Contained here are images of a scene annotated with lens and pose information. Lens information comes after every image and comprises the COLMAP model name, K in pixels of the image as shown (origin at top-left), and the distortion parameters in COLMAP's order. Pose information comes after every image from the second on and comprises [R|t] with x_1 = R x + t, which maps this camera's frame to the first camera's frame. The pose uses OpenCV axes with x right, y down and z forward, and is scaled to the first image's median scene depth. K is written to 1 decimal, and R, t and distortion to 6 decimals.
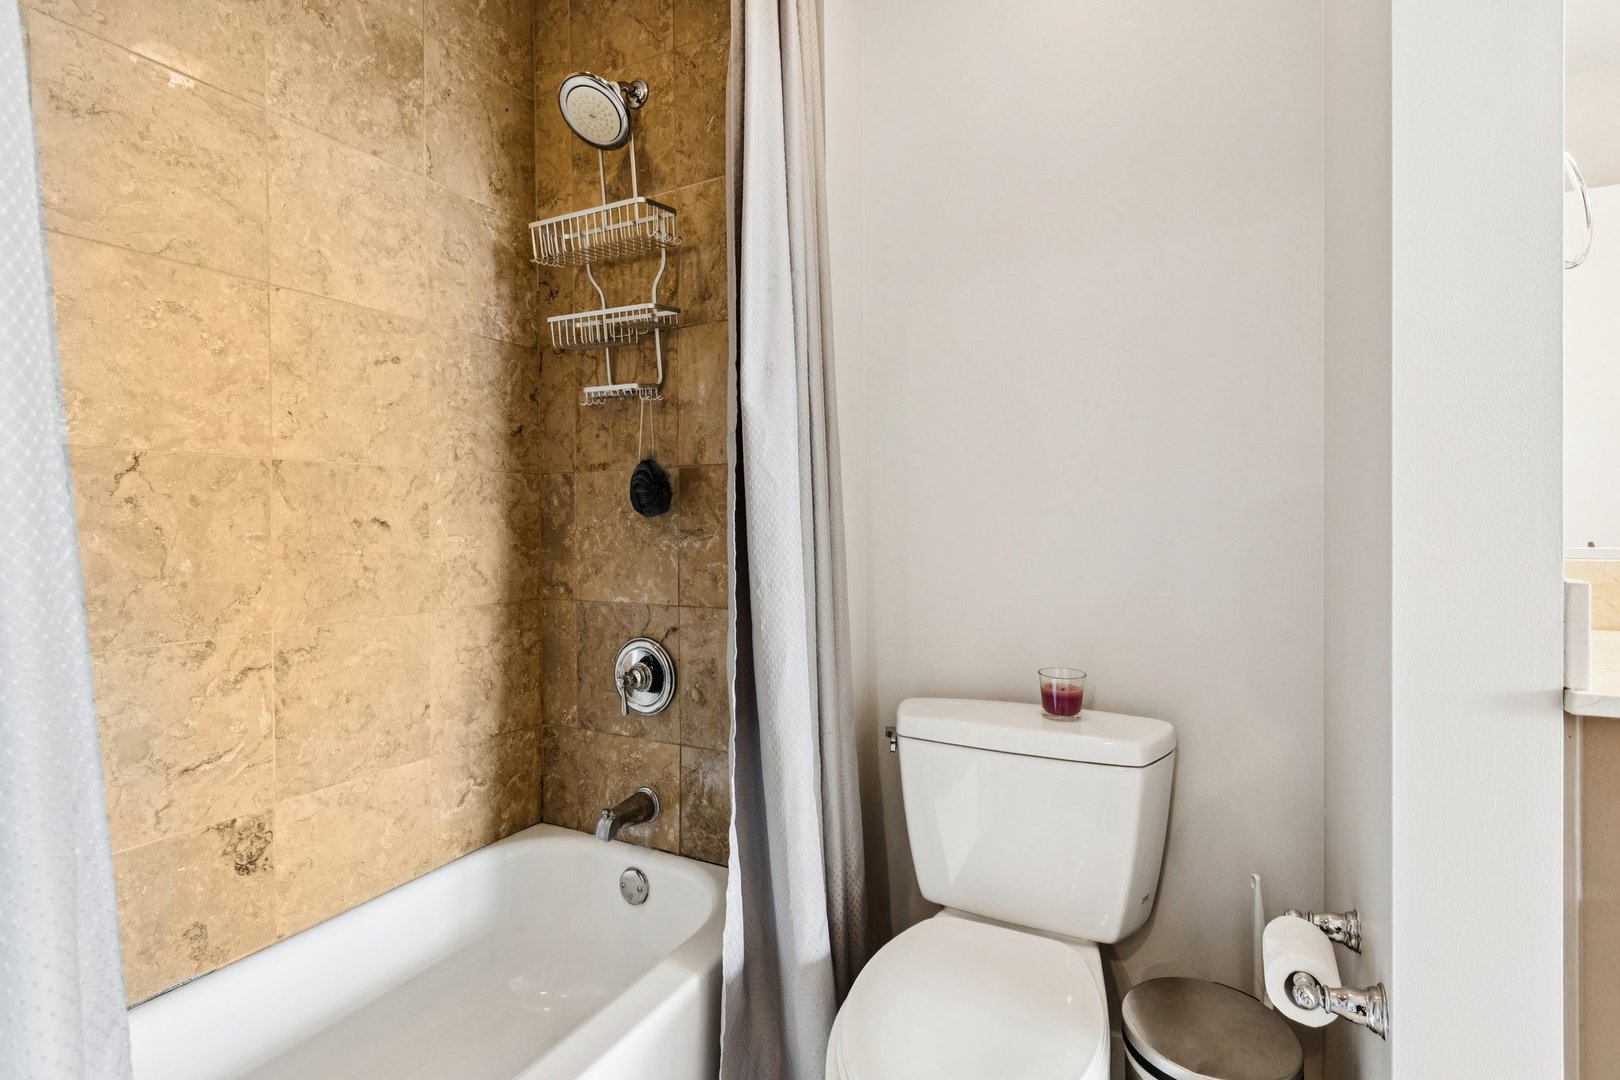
lens RADIAL K [[766.0, 0, 794.3], [0, 766.0, 531.6], [0, 0, 1]] dist [-0.000431, 0.001103]
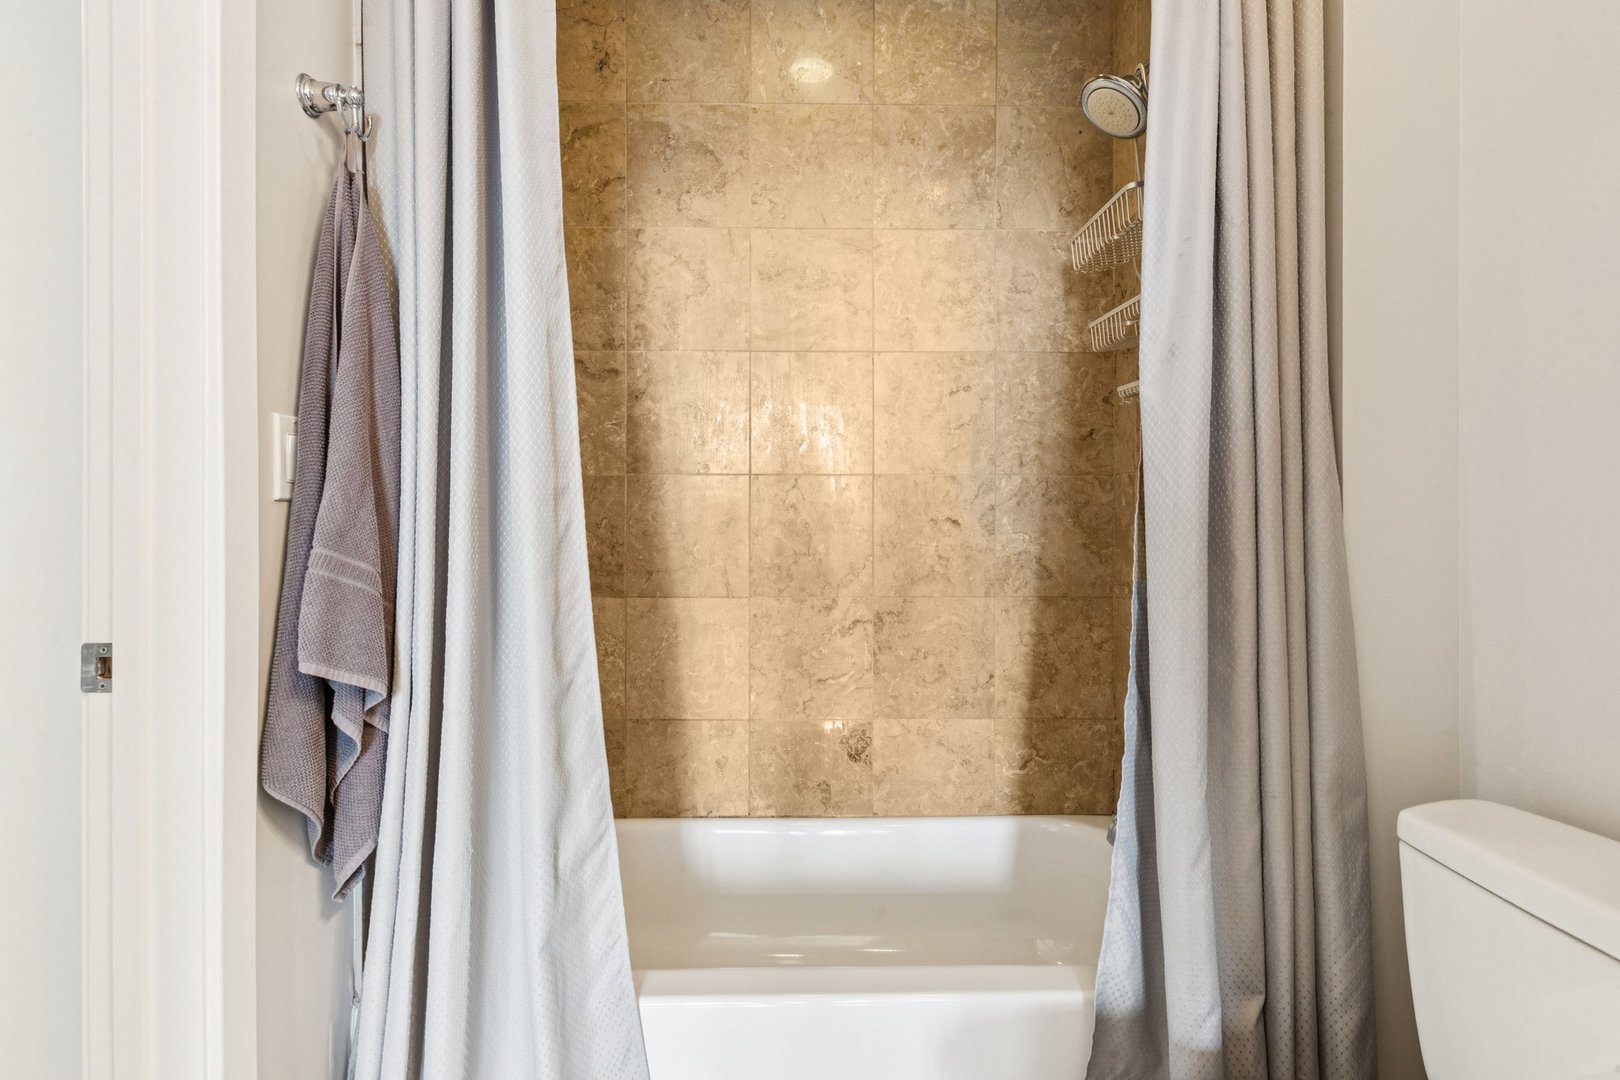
lens RADIAL K [[766.0, 0, 811.2], [0, 766.0, 531.2], [0, 0, 1]] dist [-0.000431, 0.001103]
pose [[0.487504, 0.024260, -0.872784, 0.437468], [-0.017052, 0.999688, 0.018262, -0.013886], [0.872954, 0.005980, 0.487765, 0.184972]]
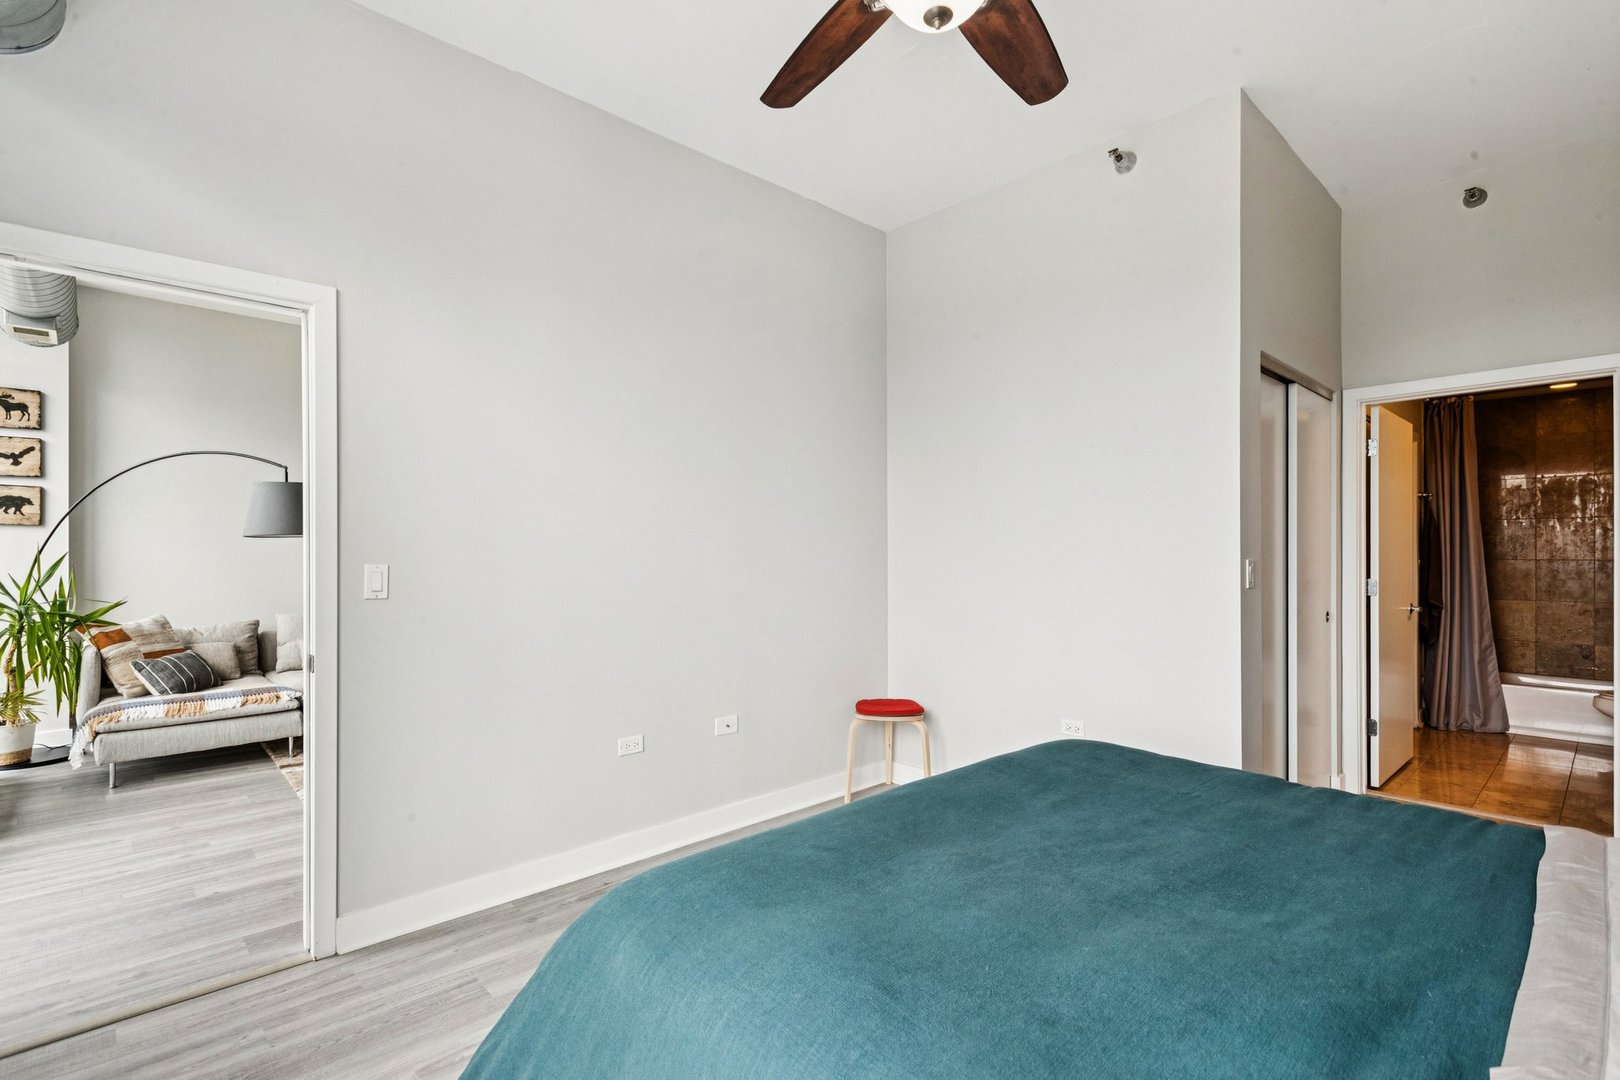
lens RADIAL K [[766.0, 0, 815.4], [0, 766.0, 546.4], [0, 0, 1]] dist [-0.000431, 0.001103]
pose [[-0.321959, -0.003782, -0.946746, 4.008546], [-0.016757, 0.999858, 0.001705, -0.094613], [0.946605, 0.016413, -0.321977, -1.436427]]
